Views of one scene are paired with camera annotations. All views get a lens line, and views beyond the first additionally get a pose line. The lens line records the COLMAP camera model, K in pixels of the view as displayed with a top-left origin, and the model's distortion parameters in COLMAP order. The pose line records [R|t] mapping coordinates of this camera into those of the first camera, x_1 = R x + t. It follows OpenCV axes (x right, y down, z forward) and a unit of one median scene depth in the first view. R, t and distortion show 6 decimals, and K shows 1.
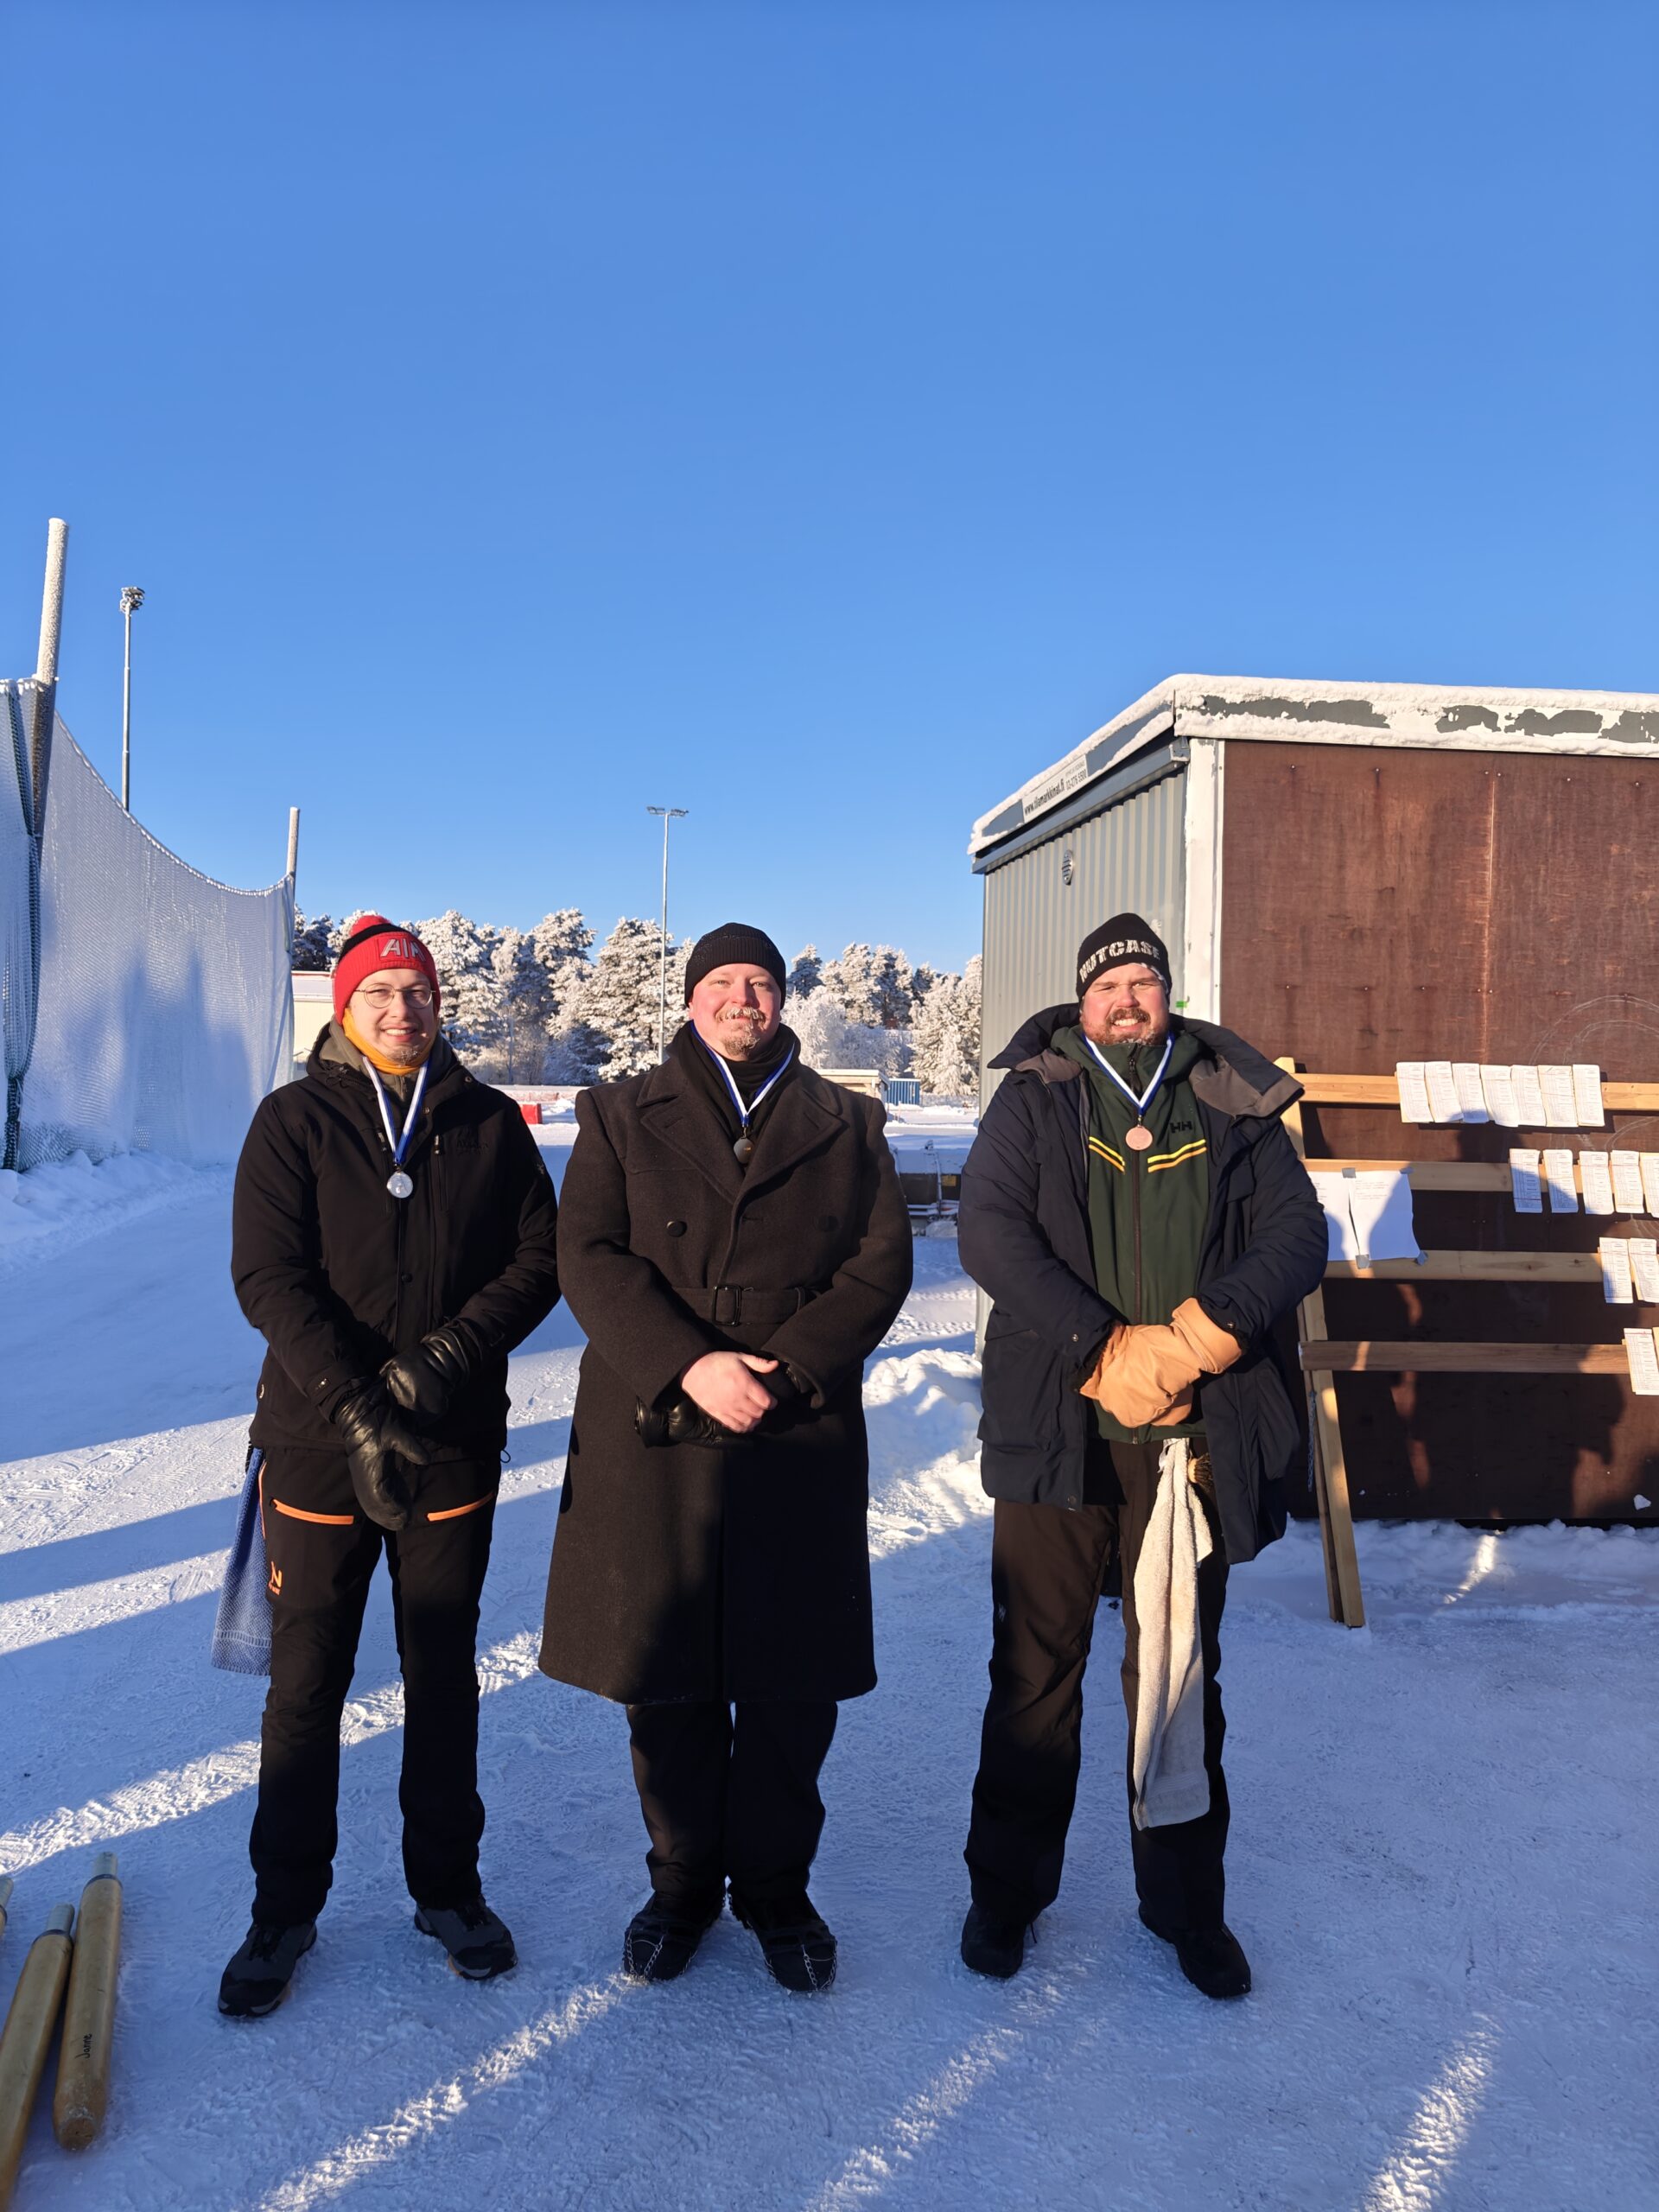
lens RADIAL K [[1518.0, 0, 797.6], [0, 1518.0, 1097.6], [0, 0, 1]] dist [0.041688, -0.043491]
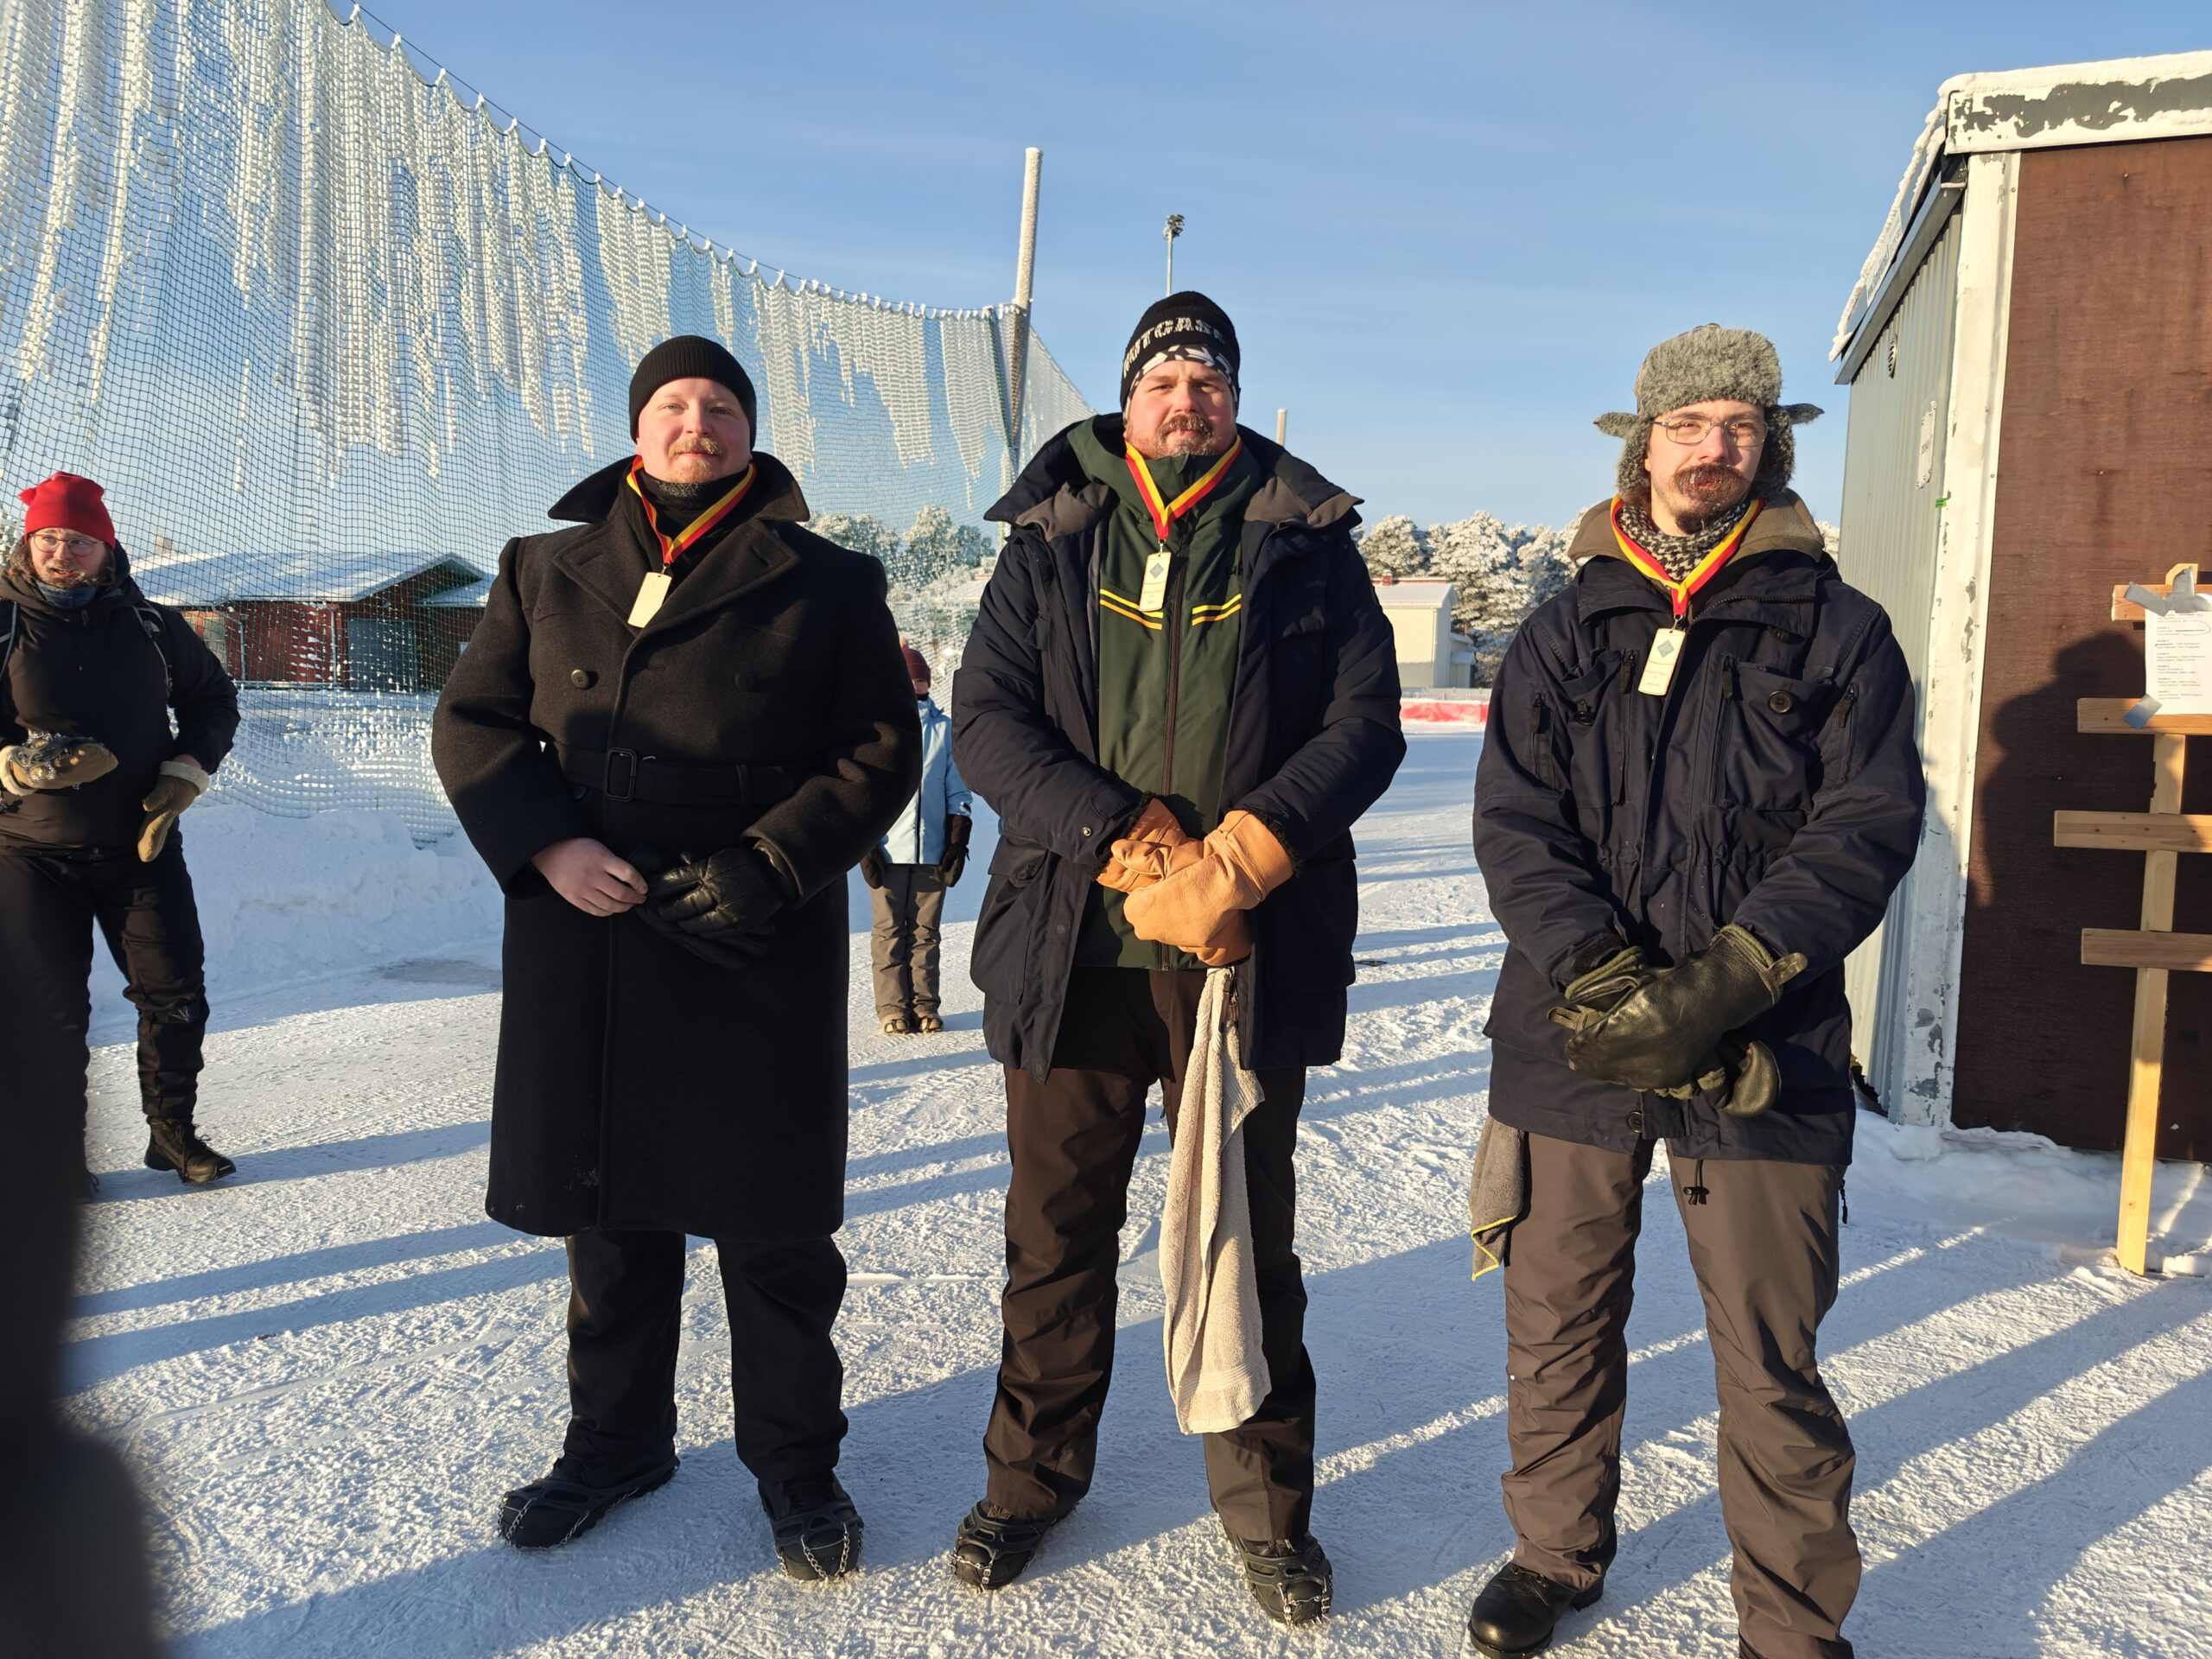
lens RADIAL K [[1512.6, 0, 1101.4], [0, 1512.6, 858.8], [0, 0, 1]] dist [0.032113, -0.034472]
pose [[0.892281, 0.048324, -0.448886, 0.223376], [-0.002334, 0.994736, 0.102446, 0.043371], [0.451474, -0.090363, 0.887697, 0.069582]]
